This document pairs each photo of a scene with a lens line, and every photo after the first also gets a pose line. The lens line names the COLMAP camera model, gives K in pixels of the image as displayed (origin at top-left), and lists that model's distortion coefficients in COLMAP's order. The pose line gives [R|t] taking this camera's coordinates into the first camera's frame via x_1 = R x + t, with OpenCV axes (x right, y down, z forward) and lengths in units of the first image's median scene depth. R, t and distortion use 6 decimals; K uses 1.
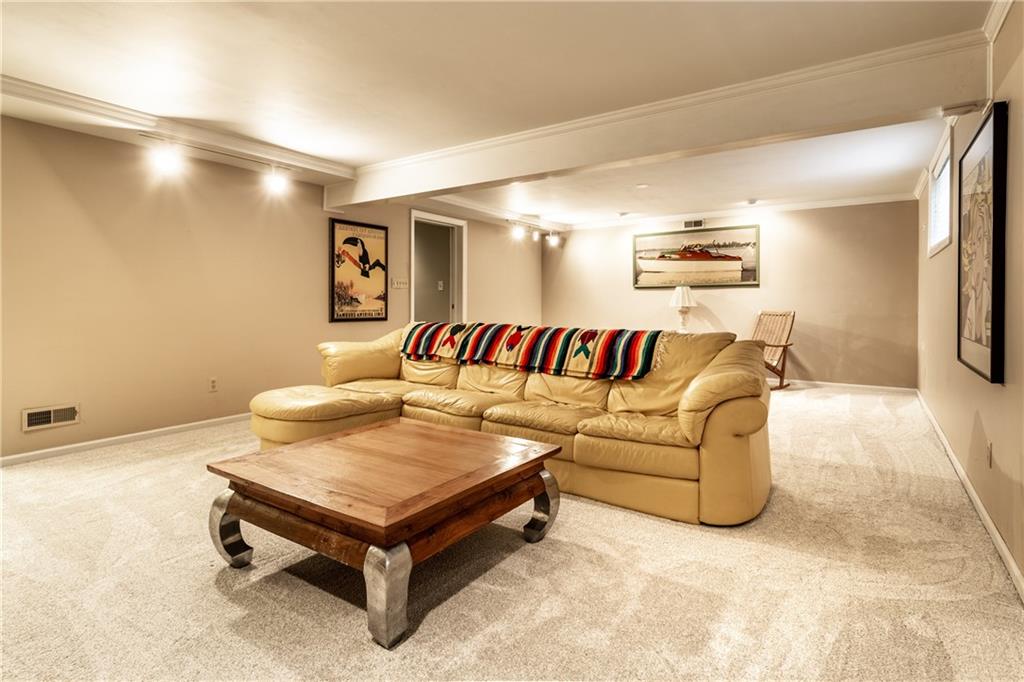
lens RADIAL K [[529.5, 0, 507.6], [0, 529.5, 316.5], [0, 0, 1]] dist [0.004977, 0.000282]
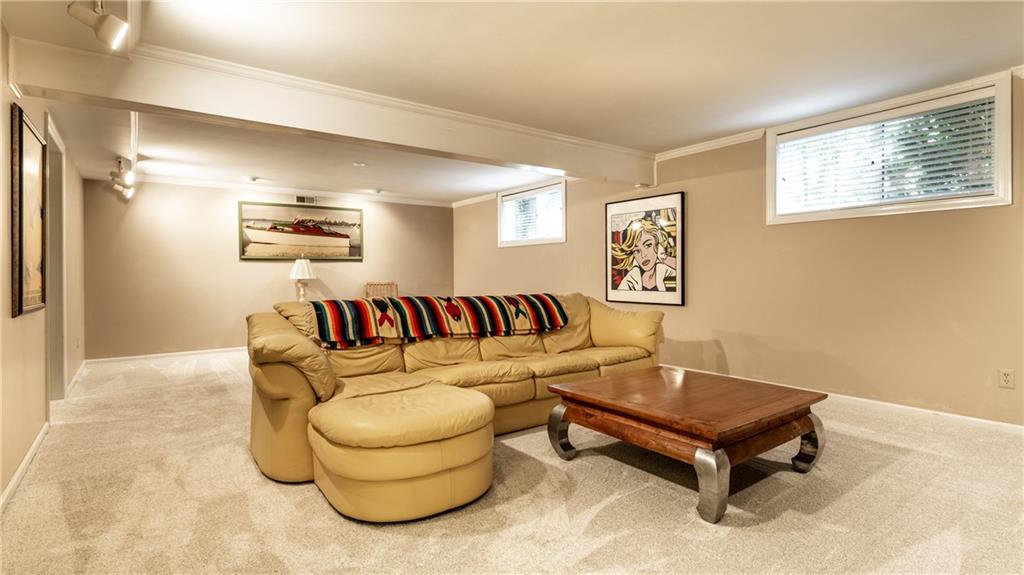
lens RADIAL K [[504.0, 0, 510.9], [0, 504.0, 277.5], [0, 0, 1]] dist [0.000268, 0.000092]
pose [[0.320656, -0.009121, 0.947152, -0.485227], [0.031290, 0.999510, -0.000968, -0.008400], [-0.946679, 0.029947, 0.320785, 0.319467]]
